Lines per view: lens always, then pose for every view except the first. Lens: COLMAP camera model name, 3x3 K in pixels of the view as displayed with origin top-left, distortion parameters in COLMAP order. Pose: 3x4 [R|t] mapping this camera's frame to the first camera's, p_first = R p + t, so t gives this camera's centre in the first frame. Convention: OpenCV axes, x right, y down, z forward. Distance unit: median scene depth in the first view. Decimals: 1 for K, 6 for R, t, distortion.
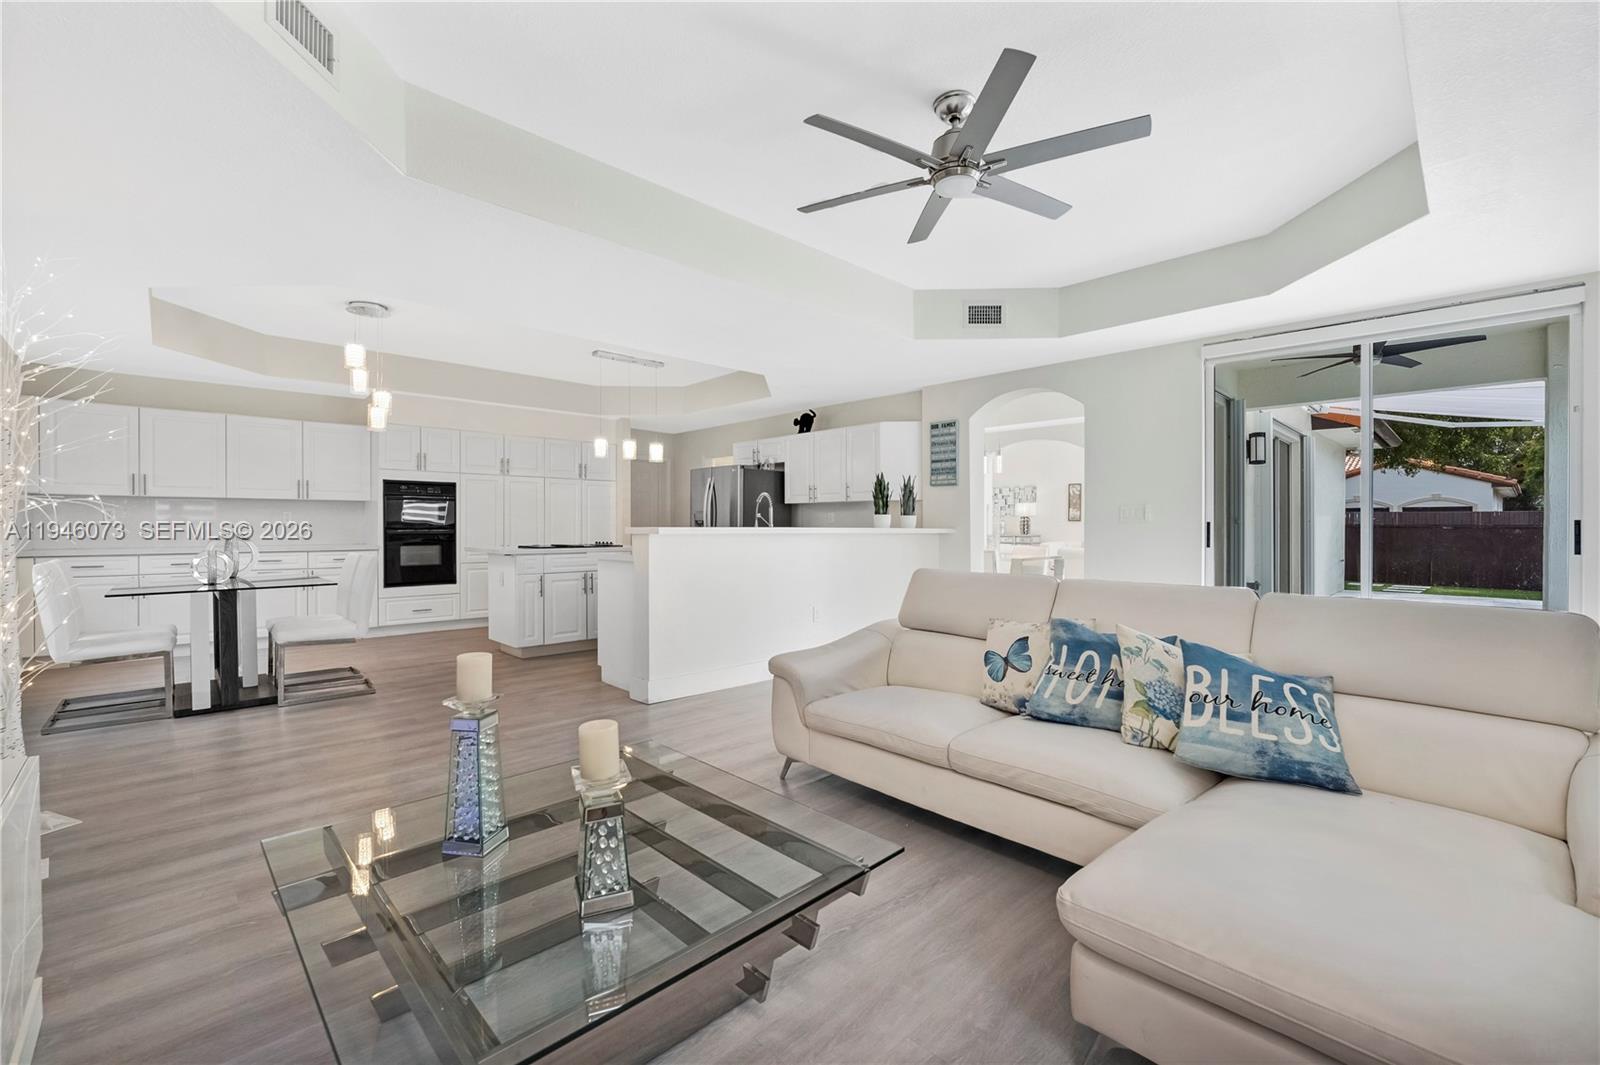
lens RADIAL K [[654.7, 0, 800.4], [0, 654.7, 528.8], [0, 0, 1]] dist [-0.011784, -0.000155]
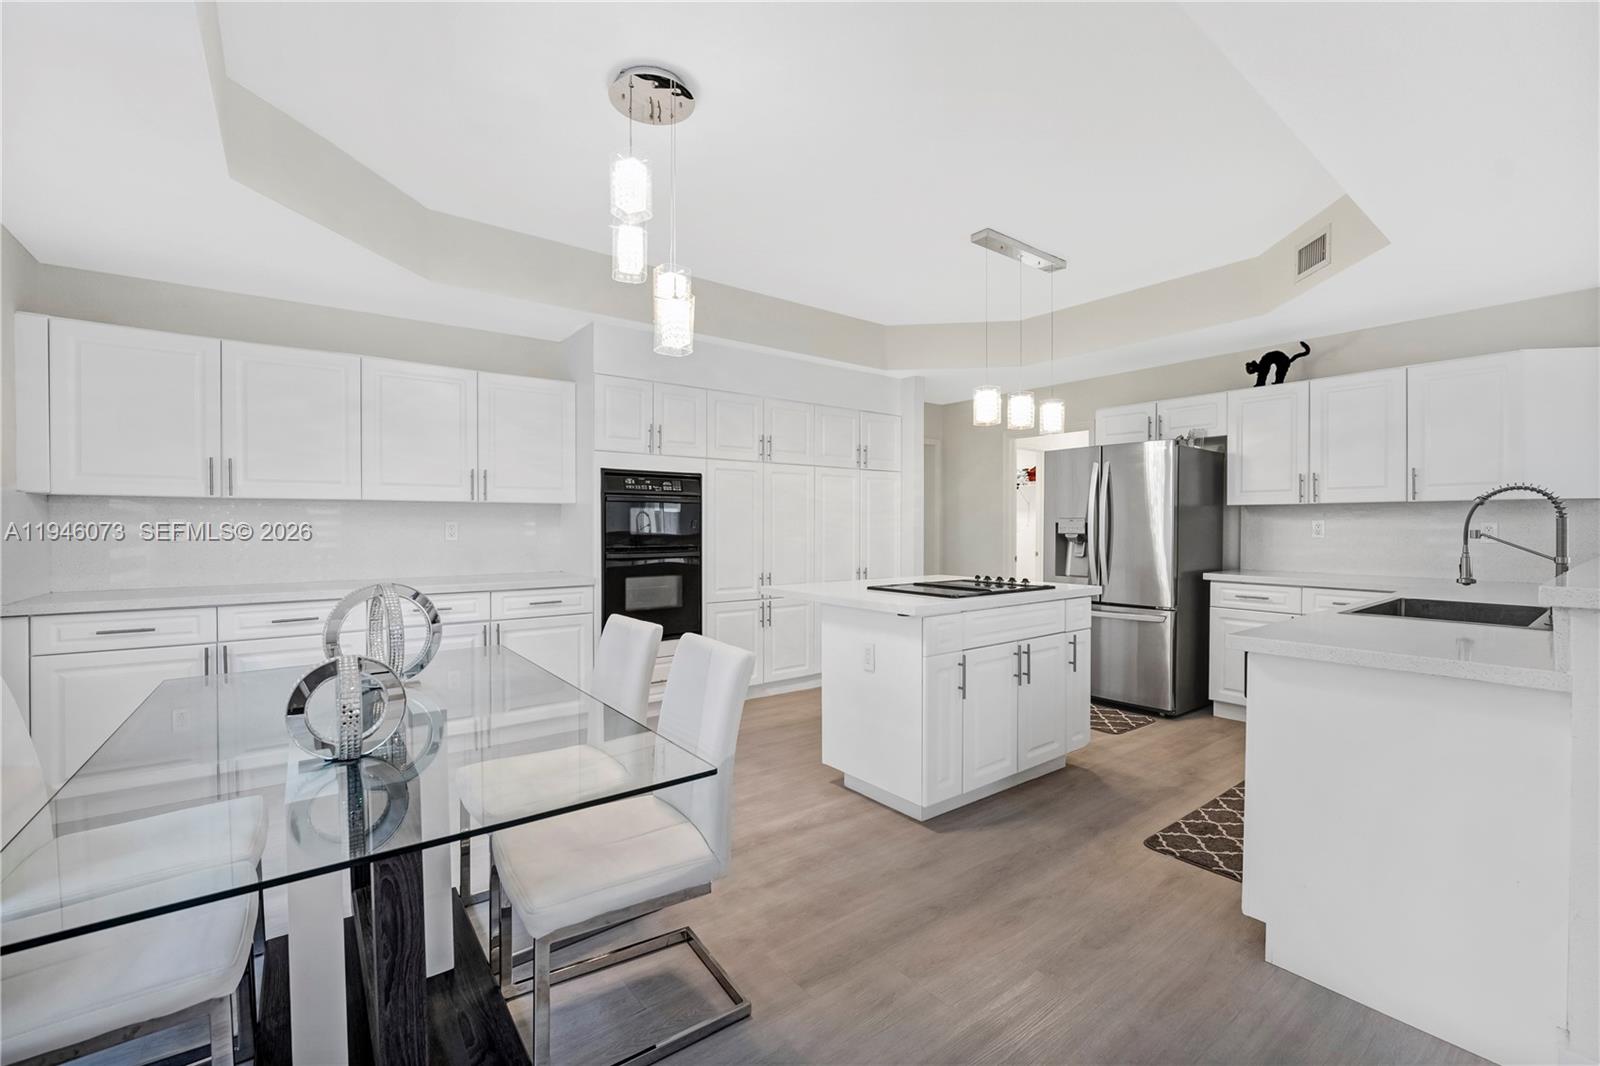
lens RADIAL K [[654.7, 0, 800.4], [0, 654.7, 529.3], [0, 0, 1]] dist [-0.011784, -0.000155]
pose [[0.993219, 0.002002, -0.116245, -0.370453], [-0.001244, 0.999978, 0.006592, -0.022462], [0.116256, -0.006402, 0.993199, 0.404039]]
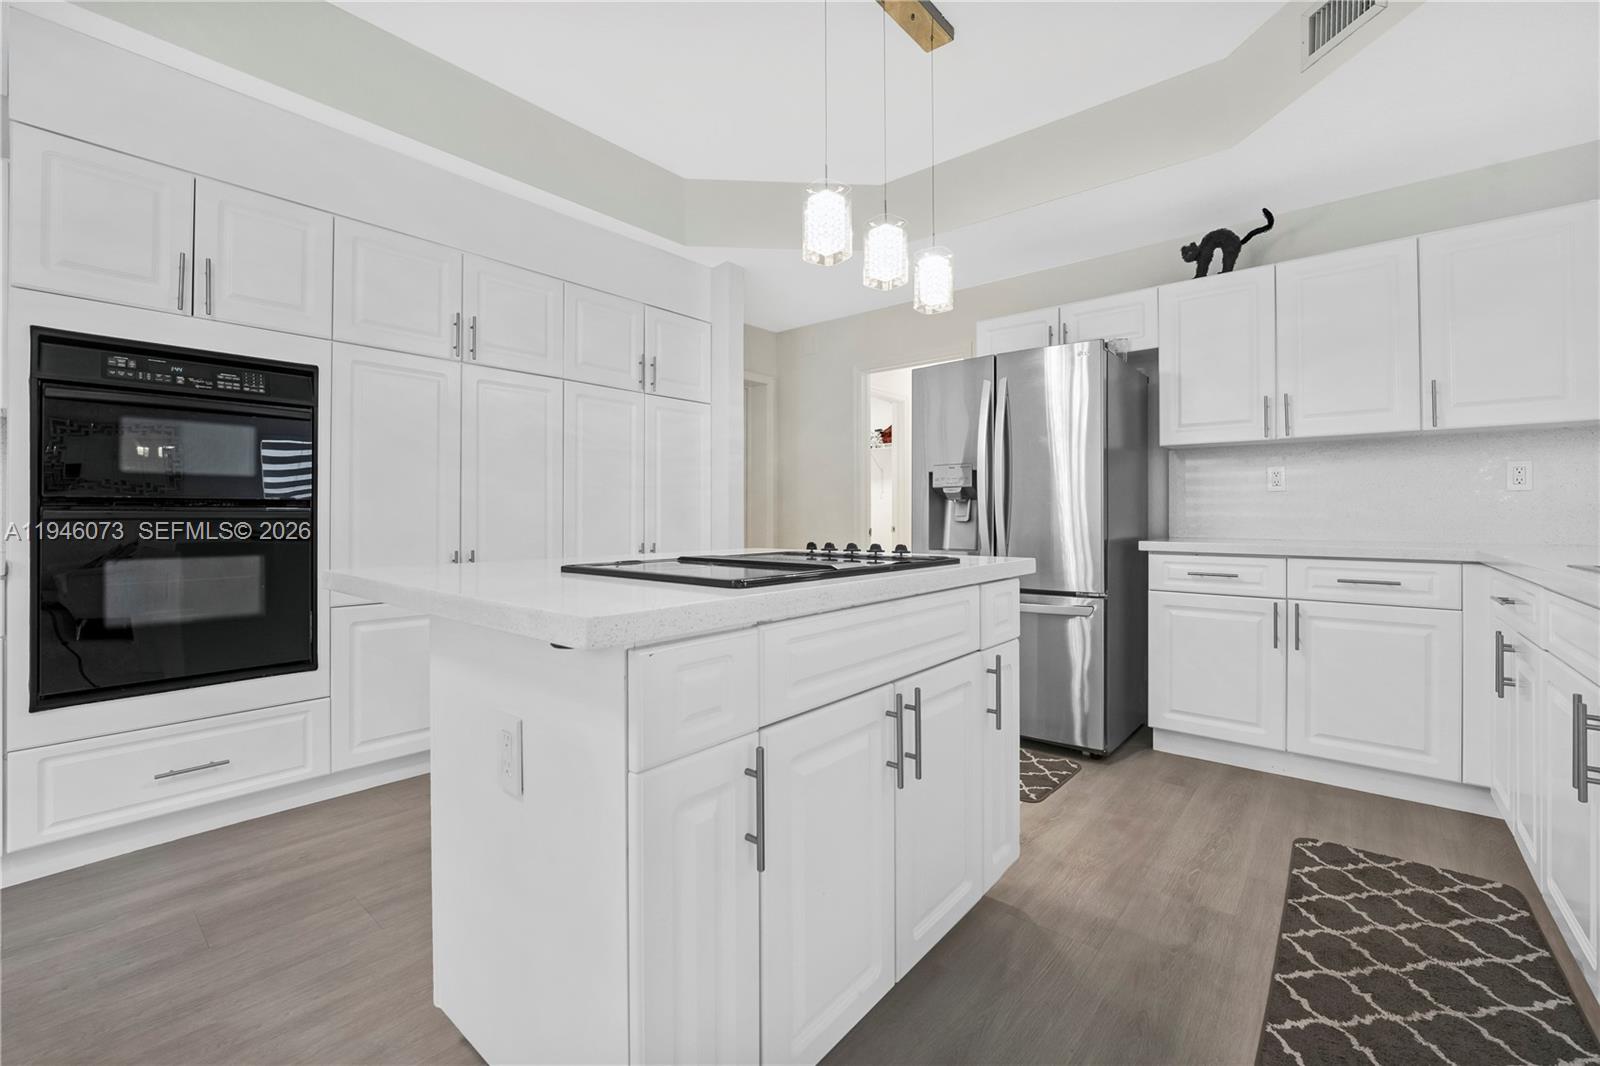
lens RADIAL K [[661.8, 0, 791.2], [0, 661.8, 505.1], [0, 0, 1]] dist [-0.001650, -0.000190]
pose [[0.995674, 0.000148, 0.092919, -0.325995], [0.001192, 0.999896, -0.014364, 0.005303], [-0.092912, 0.014413, 0.995570, 0.656665]]
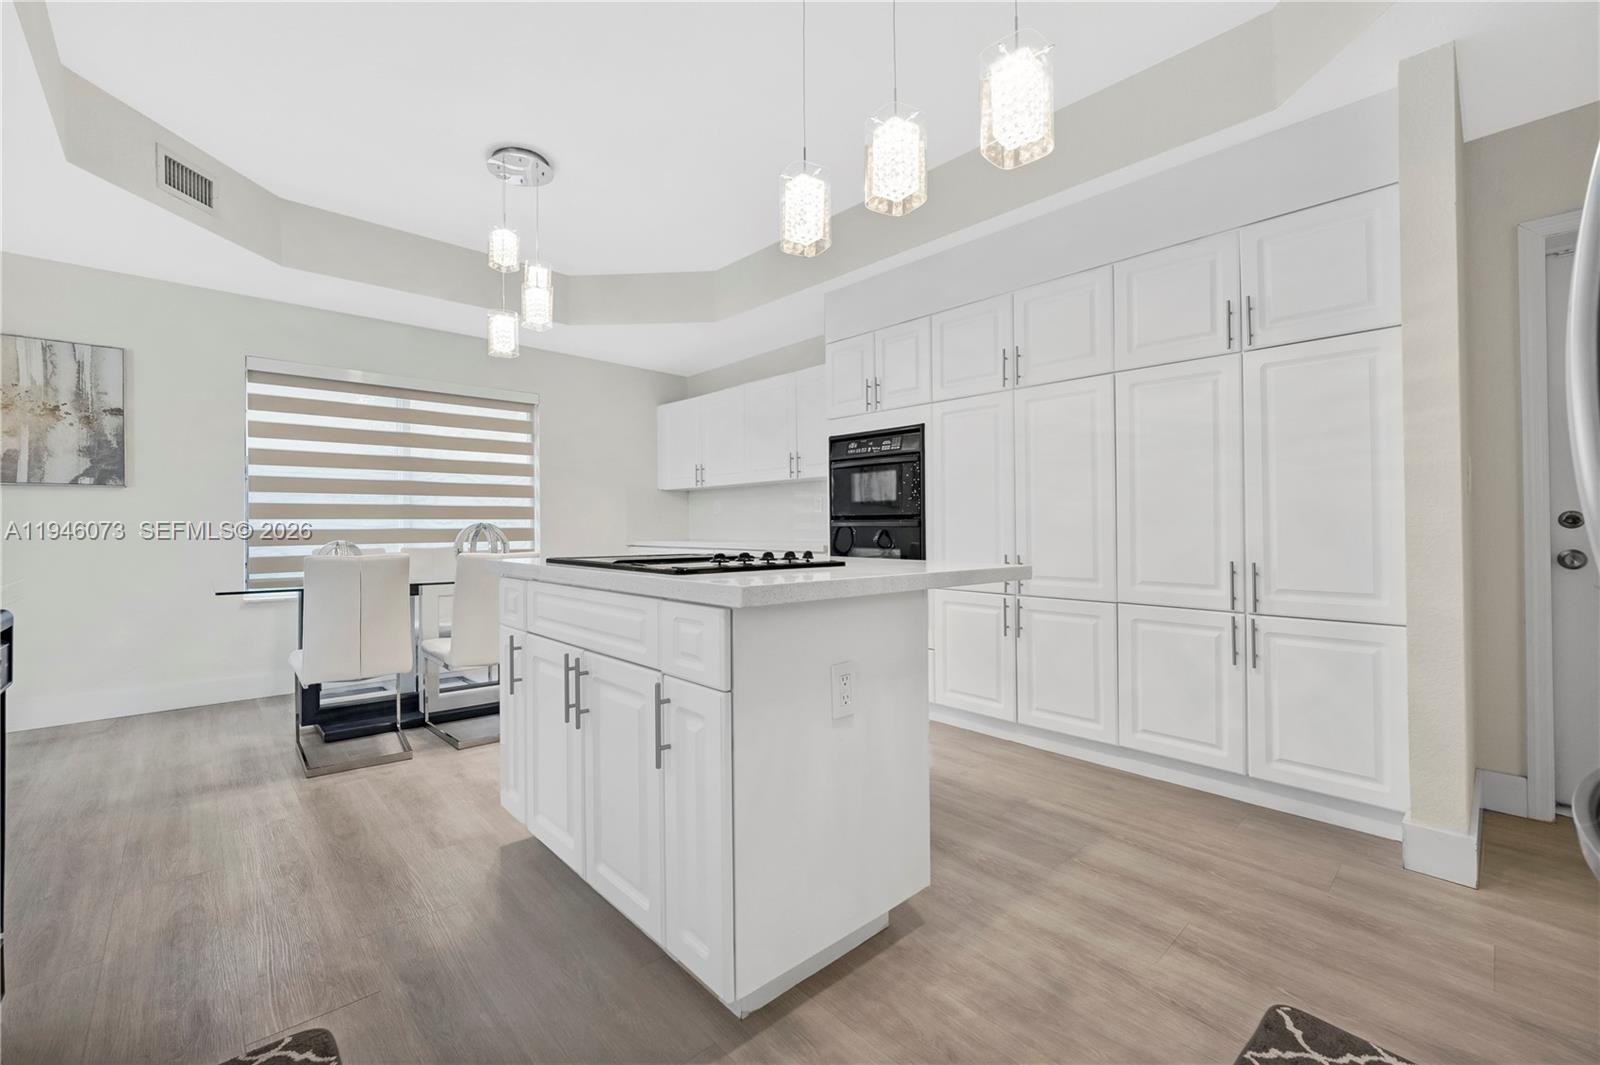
lens RADIAL K [[660.7, 0, 795.4], [0, 660.7, 528.0], [0, 0, 1]] dist [-0.013354, -0.000107]
pose [[-0.004349, 0.000706, -0.999990, -0.031515], [0.003011, 0.999995, 0.000693, 0.007725], [0.999986, -0.003008, -0.004352, 0.923549]]
